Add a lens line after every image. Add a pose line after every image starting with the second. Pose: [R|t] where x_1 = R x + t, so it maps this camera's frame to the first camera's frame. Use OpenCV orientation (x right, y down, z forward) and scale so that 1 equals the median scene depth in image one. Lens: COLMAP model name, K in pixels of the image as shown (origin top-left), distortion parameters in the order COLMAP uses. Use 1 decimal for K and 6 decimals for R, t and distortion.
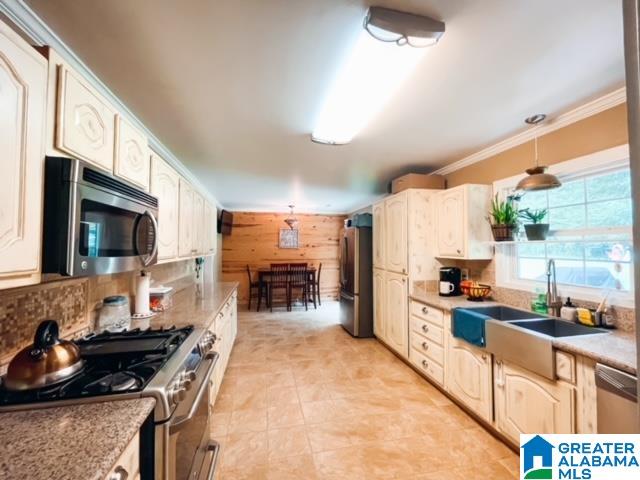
lens RADIAL K [[261.9, 0, 321.5], [0, 261.9, 241.0], [0, 0, 1]] dist [0.000355, 0.000039]
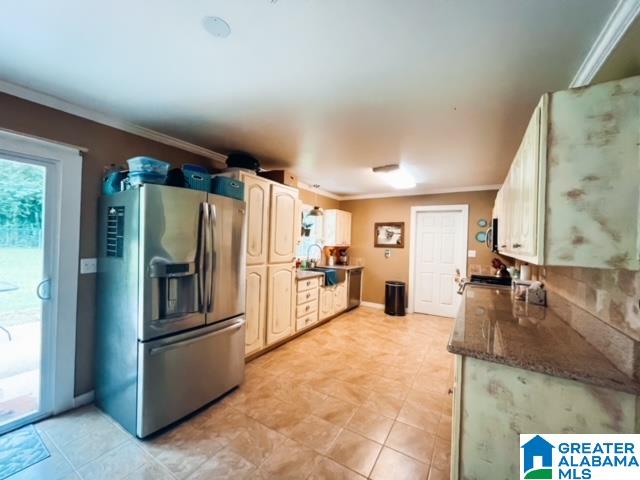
lens RADIAL K [[261.9, 0, 321.4], [0, 261.9, 240.9], [0, 0, 1]] dist [0.000355, 0.000039]
pose [[-0.729539, -0.014497, 0.683786, -0.615904], [-0.045416, 0.998595, -0.027284, 0.070963], [-0.682430, -0.050960, -0.729173, 1.976061]]
